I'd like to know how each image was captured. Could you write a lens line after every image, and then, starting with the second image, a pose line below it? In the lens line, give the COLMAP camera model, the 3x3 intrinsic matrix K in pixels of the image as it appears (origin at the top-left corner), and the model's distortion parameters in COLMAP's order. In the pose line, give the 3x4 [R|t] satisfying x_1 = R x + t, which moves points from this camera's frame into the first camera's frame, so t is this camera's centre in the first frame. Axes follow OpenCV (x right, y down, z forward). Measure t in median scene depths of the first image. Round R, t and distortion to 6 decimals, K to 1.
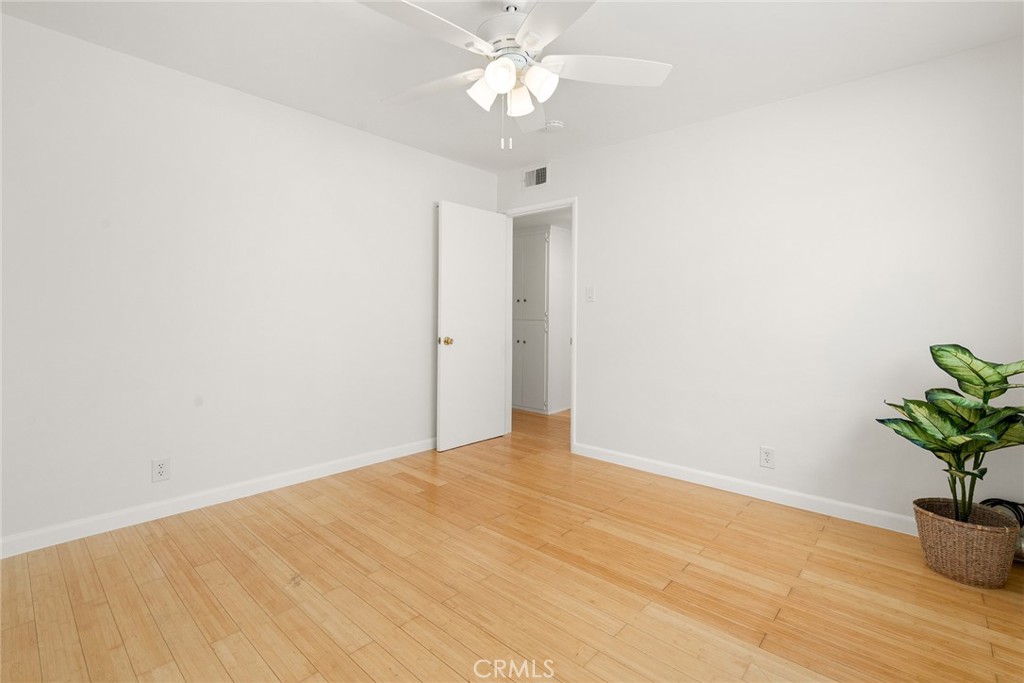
lens RADIAL K [[457.6, 0, 536.1], [0, 457.6, 339.2], [0, 0, 1]] dist [-0.000426, 0.000078]
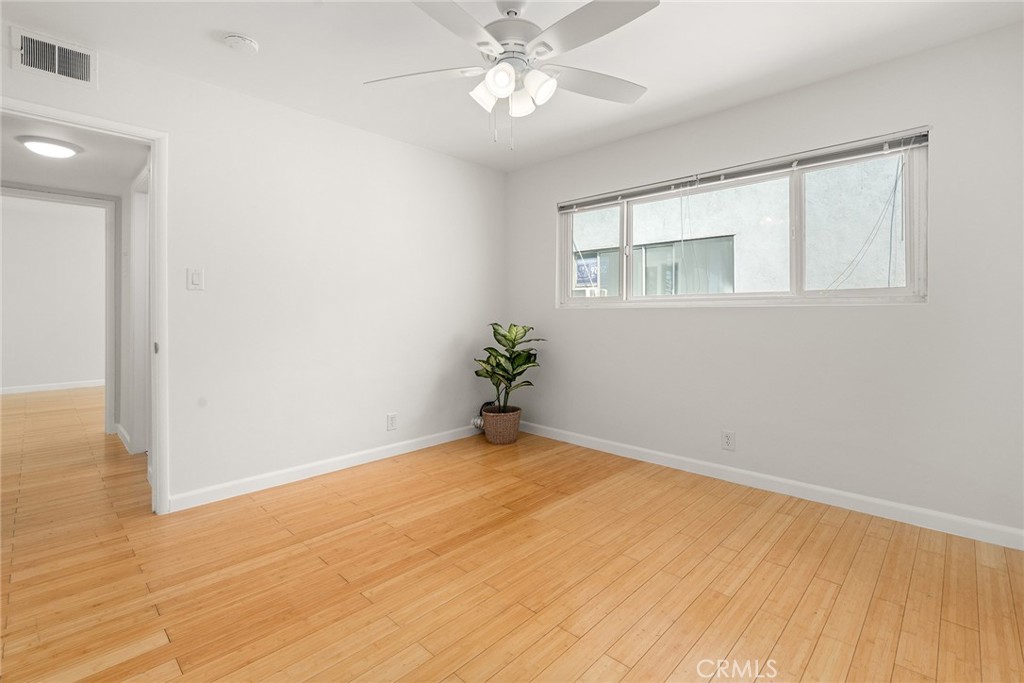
lens RADIAL K [[460.2, 0, 486.6], [0, 460.2, 313.1], [0, 0, 1]] dist [0.002883, 0.000513]
pose [[0.096228, -0.010447, 0.995305, -0.956969], [0.048799, 0.998792, 0.005765, -0.041579], [-0.994162, 0.048015, 0.096621, 0.813019]]
